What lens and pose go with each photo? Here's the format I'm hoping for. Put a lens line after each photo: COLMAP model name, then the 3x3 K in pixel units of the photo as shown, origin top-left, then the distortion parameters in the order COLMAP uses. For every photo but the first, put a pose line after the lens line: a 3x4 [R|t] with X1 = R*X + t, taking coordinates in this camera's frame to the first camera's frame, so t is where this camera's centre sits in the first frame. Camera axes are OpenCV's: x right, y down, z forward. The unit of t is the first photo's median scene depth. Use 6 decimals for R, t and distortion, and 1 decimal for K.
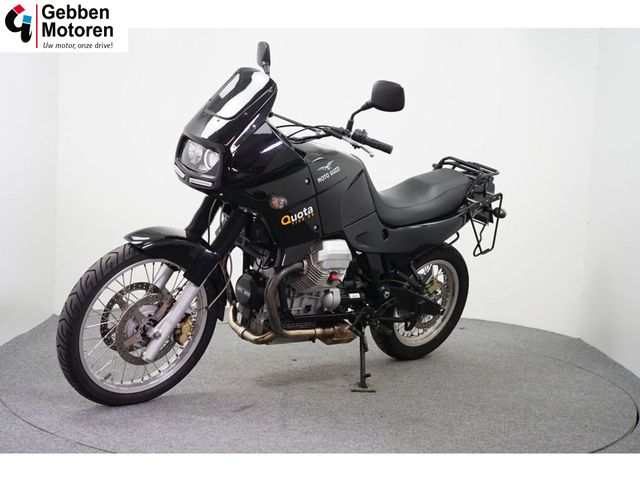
lens RADIAL K [[902.7, 0, 319.3], [0, 902.7, 239.7], [0, 0, 1]] dist [0.037896, 0.000000]
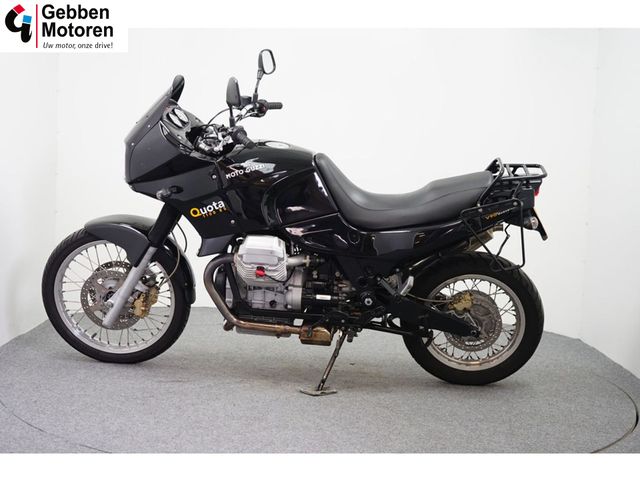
lens RADIAL K [[902.7, 0, 318.3], [0, 902.7, 239.0], [0, 0, 1]] dist [0.037896, 0.000000]
pose [[0.655051, 0.032484, -0.754886, 0.802577], [-0.070149, 0.997375, -0.017954, 0.017680], [0.752321, 0.064715, 0.655610, 0.359560]]
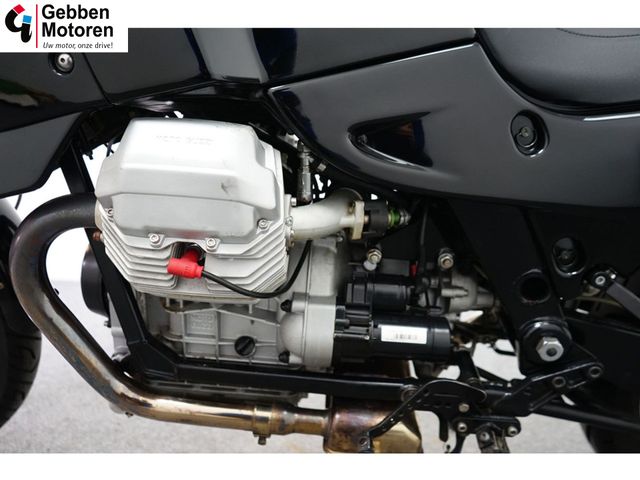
lens RADIAL K [[547.1, 0, 321.1], [0, 547.1, 240.5], [0, 0, 1]] dist [0.005449, 0.009075]
pose [[0.688532, 0.078589, -0.720935, 0.157527], [-0.063399, 0.996828, 0.048116, 0.023740], [0.722429, 0.012577, 0.691331, 0.879411]]
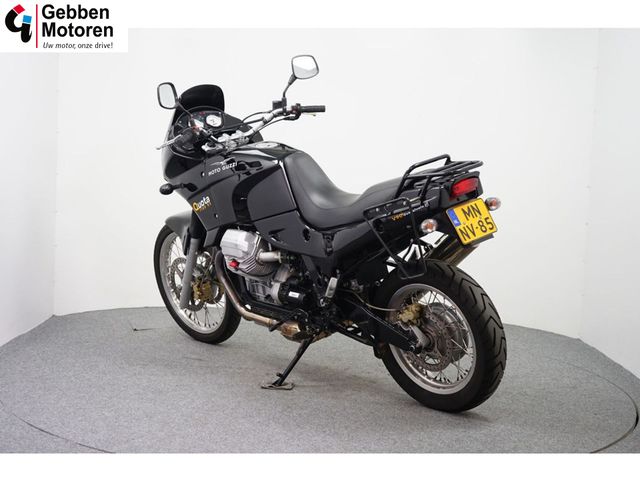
lens RADIAL K [[902.7, 0, 316.8], [0, 902.7, 240.4], [0, 0, 1]] dist [0.037896, 0.000000]
pose [[0.026098, 0.023950, -0.999372, 1.065961], [-0.136277, 0.990465, 0.020178, -0.020984], [0.990327, 0.135665, 0.029114, 1.022902]]
